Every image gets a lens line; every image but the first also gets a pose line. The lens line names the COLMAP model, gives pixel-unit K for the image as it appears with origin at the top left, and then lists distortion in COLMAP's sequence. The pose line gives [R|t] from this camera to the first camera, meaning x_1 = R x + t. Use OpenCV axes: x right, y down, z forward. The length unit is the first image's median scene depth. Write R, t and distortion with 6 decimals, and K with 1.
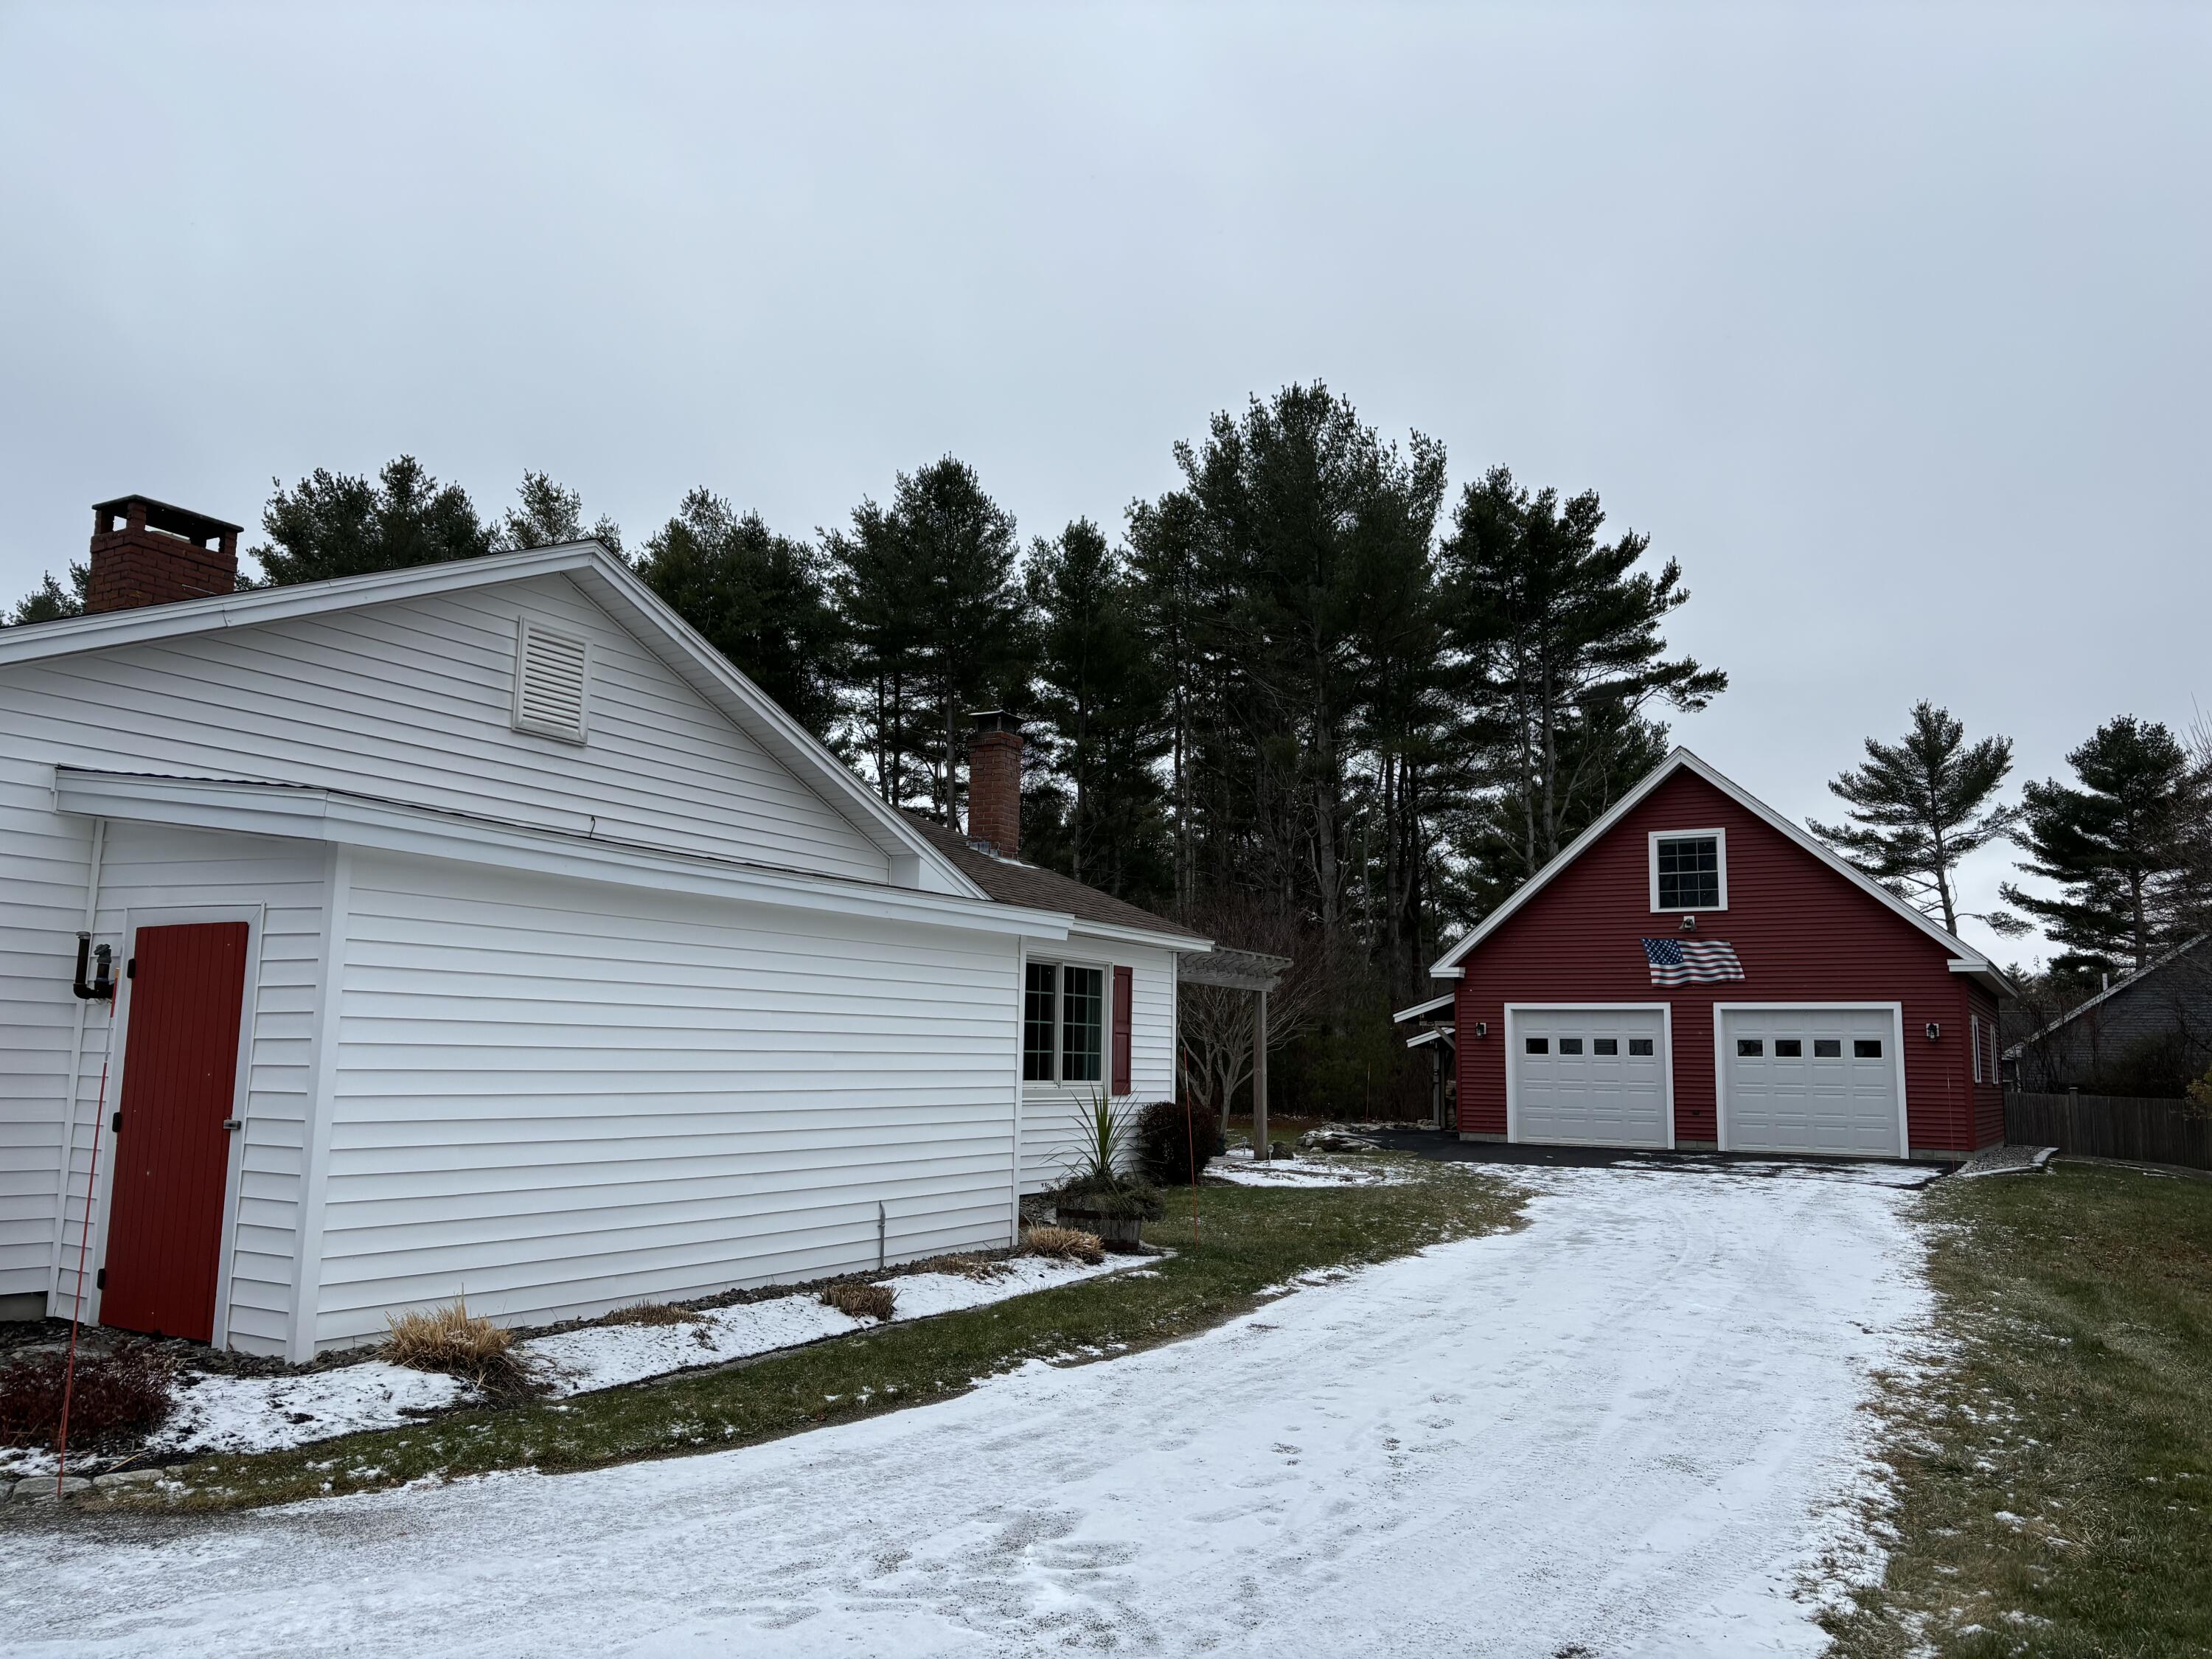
lens RADIAL K [[1689.6, 0, 1127.3], [0, 1689.6, 830.1], [0, 0, 1]] dist [0.052249, -0.072729]
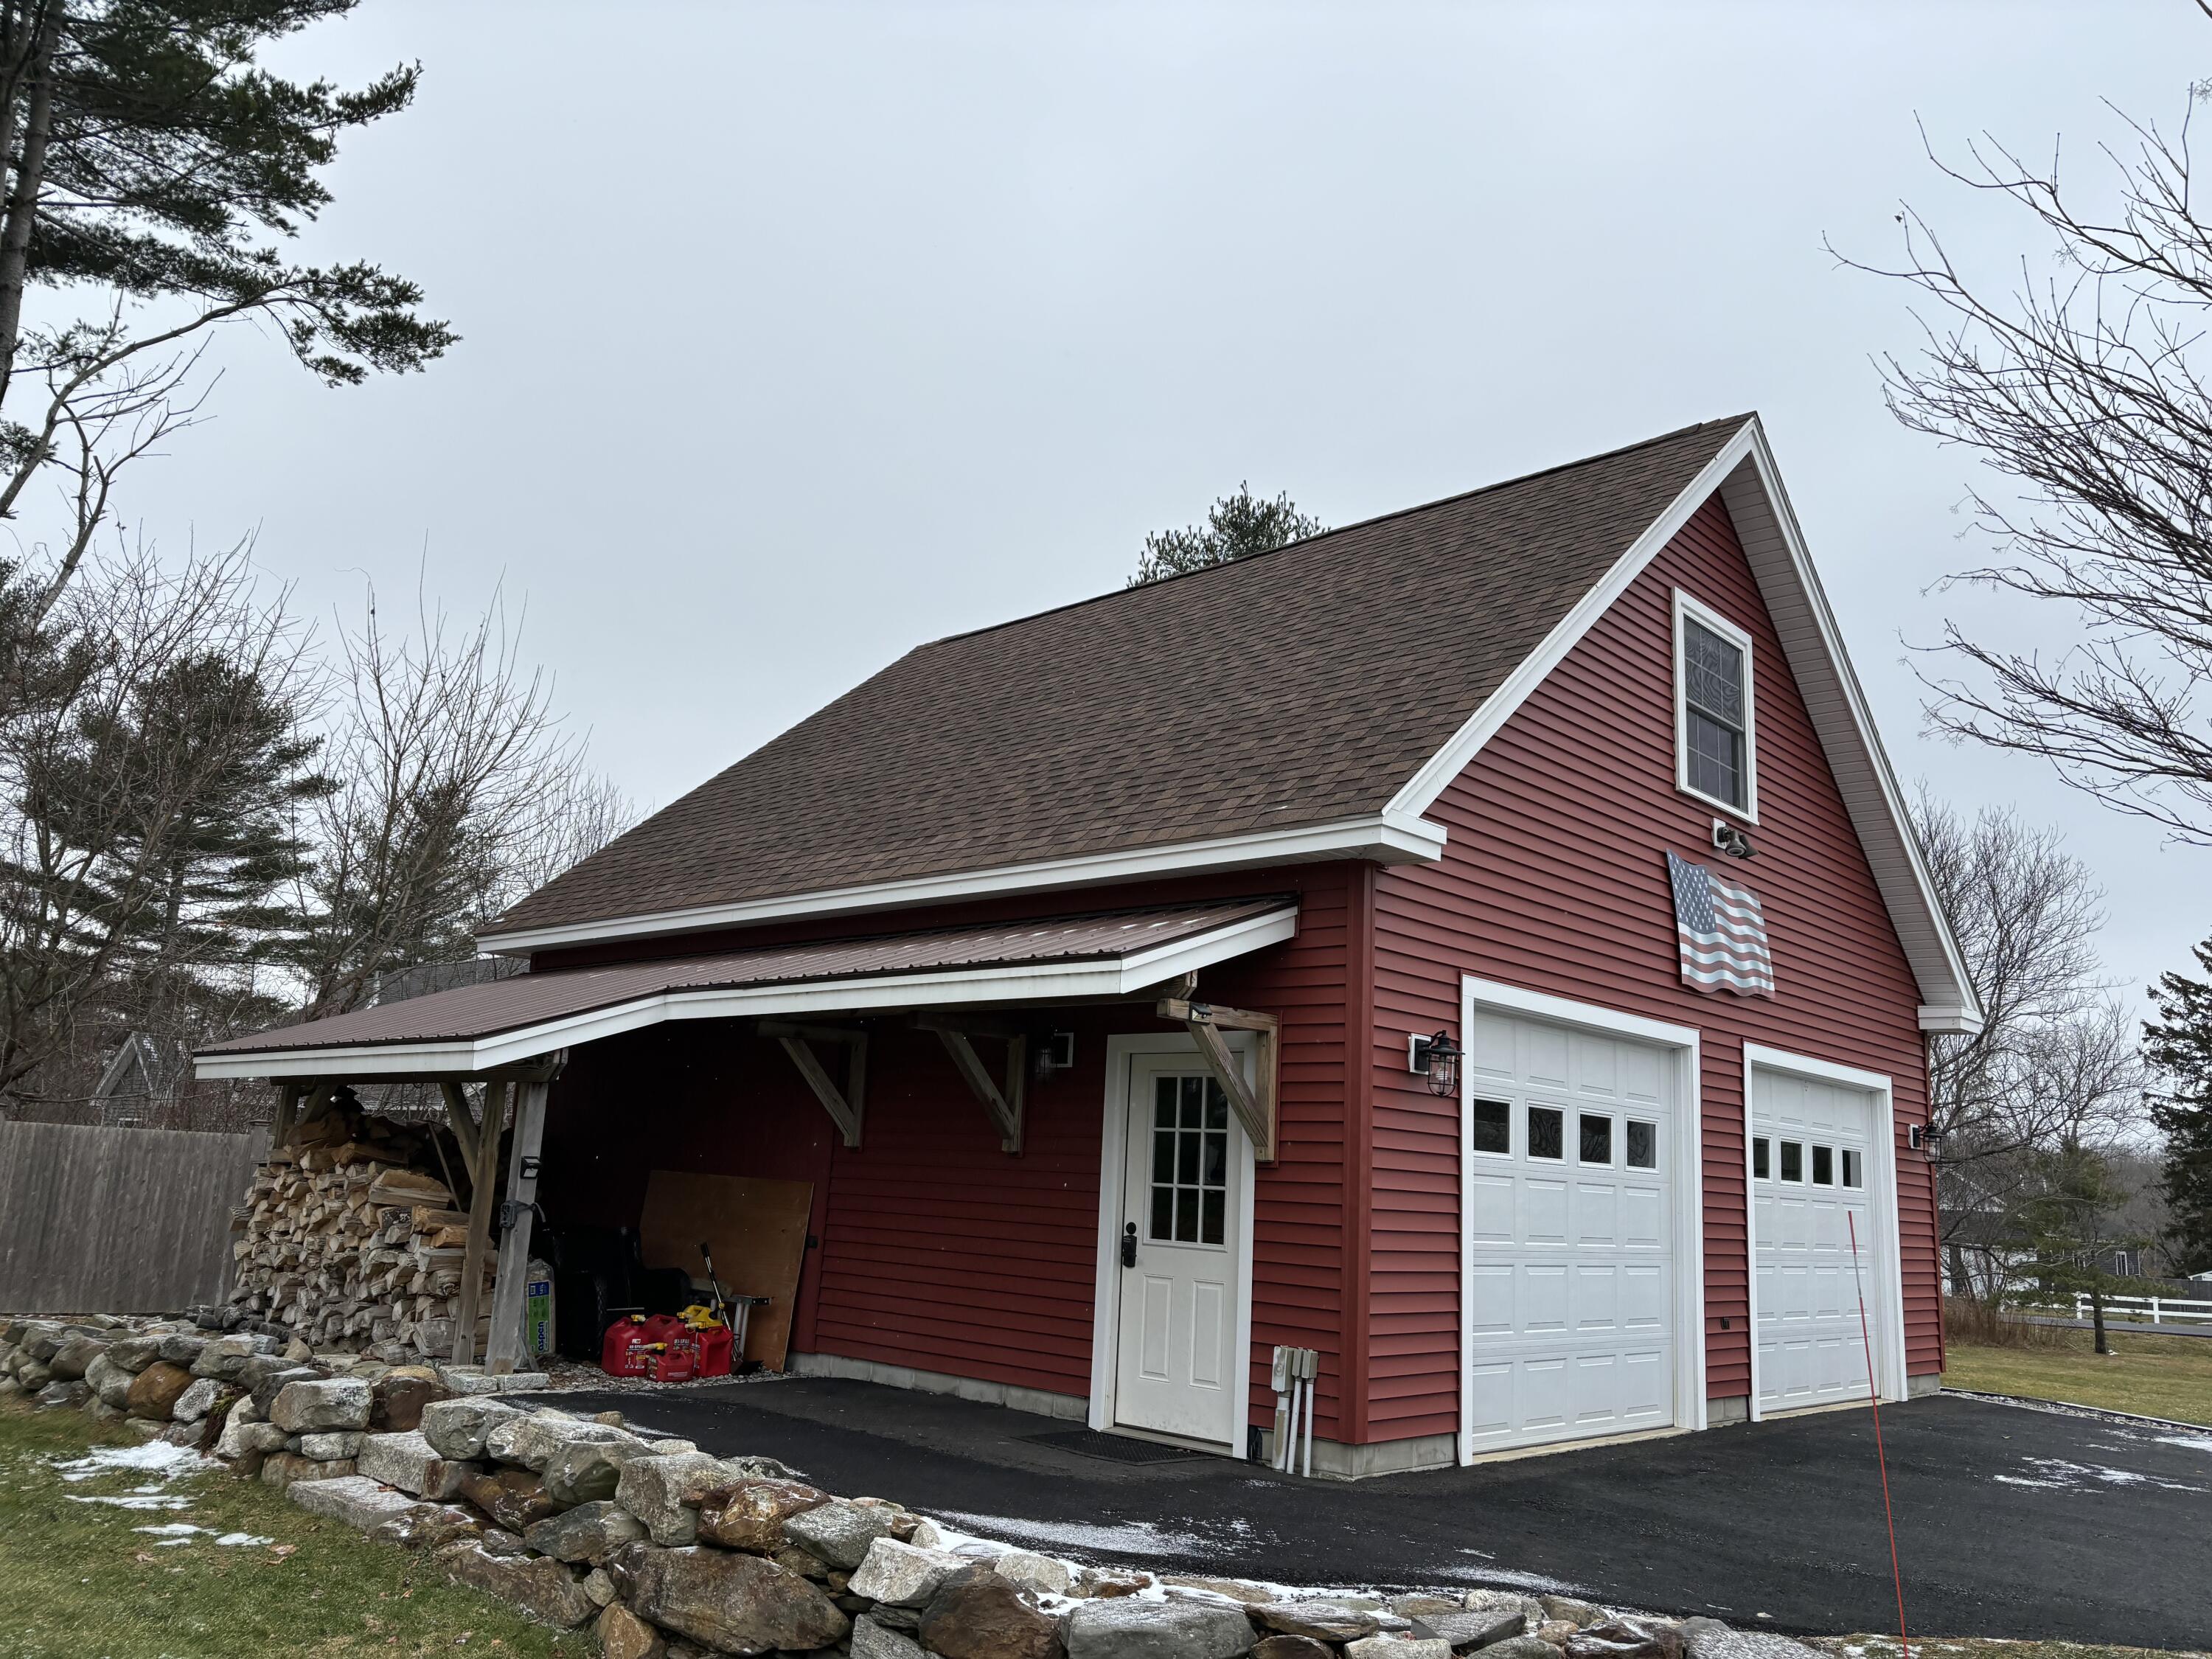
lens RADIAL K [[1659.7, 0, 1113.2], [0, 1659.7, 836.7], [0, 0, 1]] dist [0.050825, -0.046504]
pose [[0.213538, 0.193000, 0.957681, -0.073289], [-0.181847, 0.971011, -0.155139, 0.134085], [-0.959861, -0.141024, 0.242445, 0.987975]]
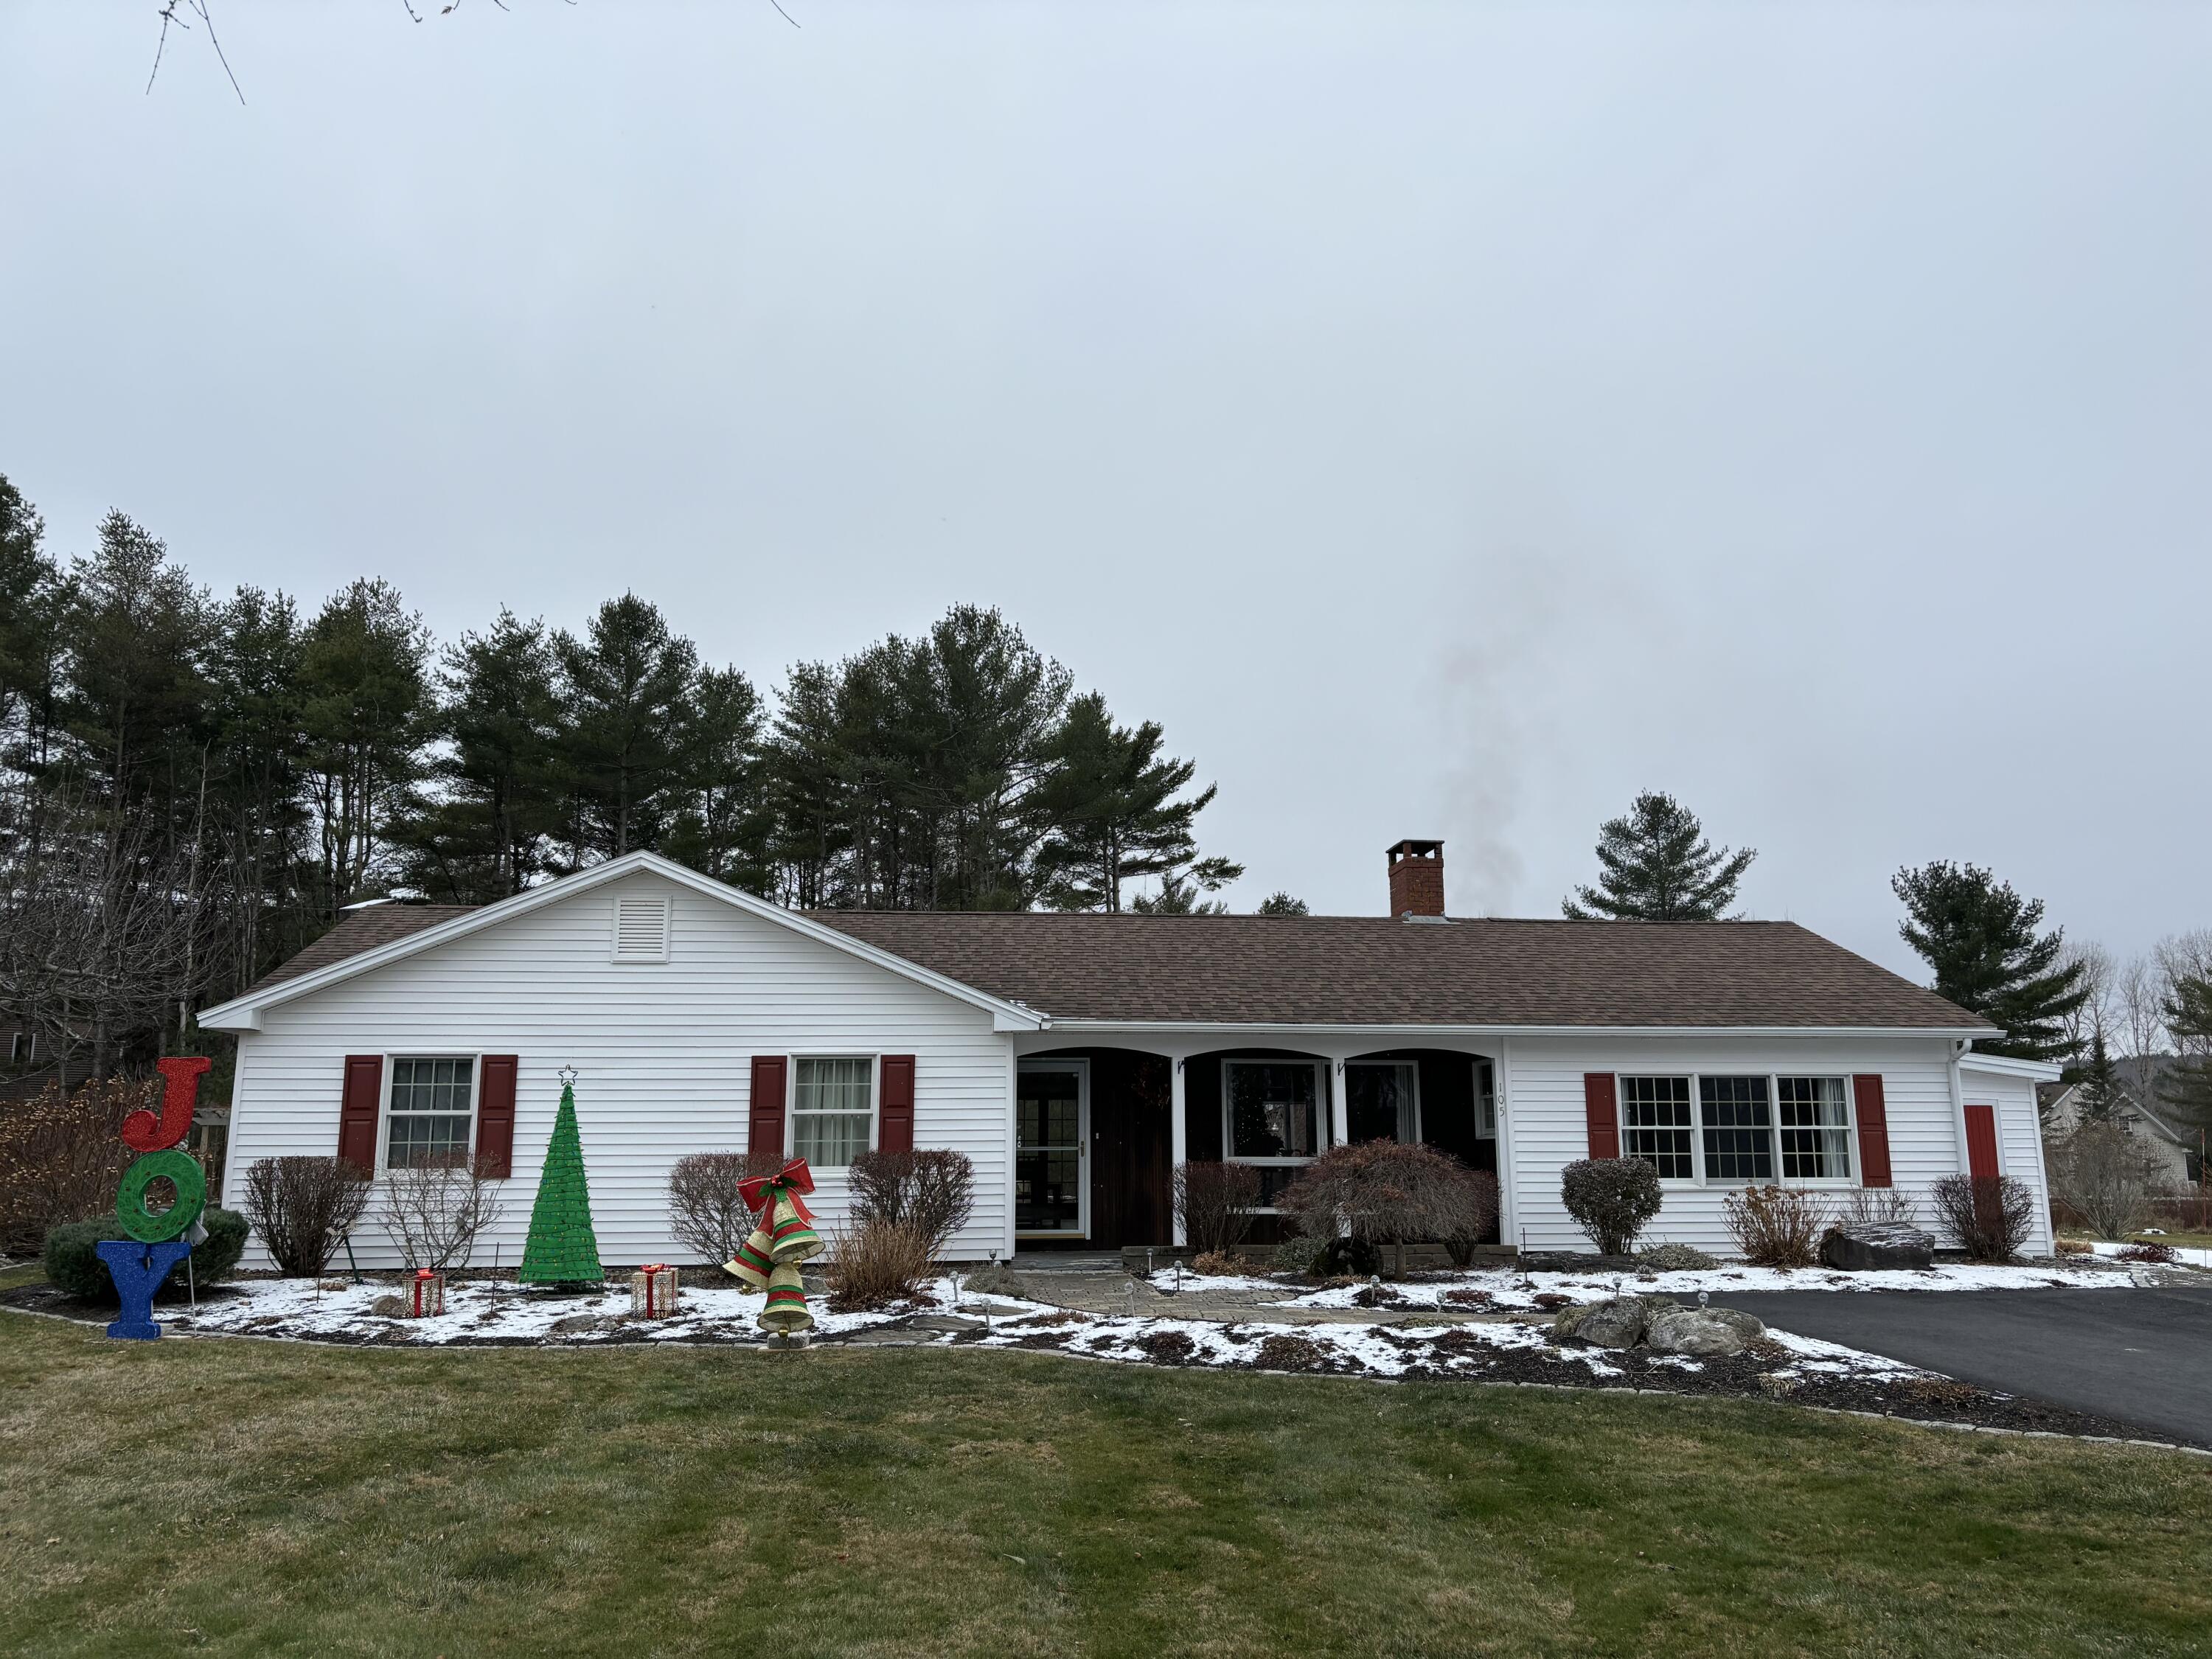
lens RADIAL K [[1676.6, 0, 1106.0], [0, 1676.6, 829.5], [0, 0, 1]] dist [0.091804, -0.206962]
pose [[0.805197, 0.098376, 0.584790, -0.827245], [-0.070136, 0.995021, -0.070817, -0.024064], [-0.588845, 0.016007, 0.808087, -0.095962]]
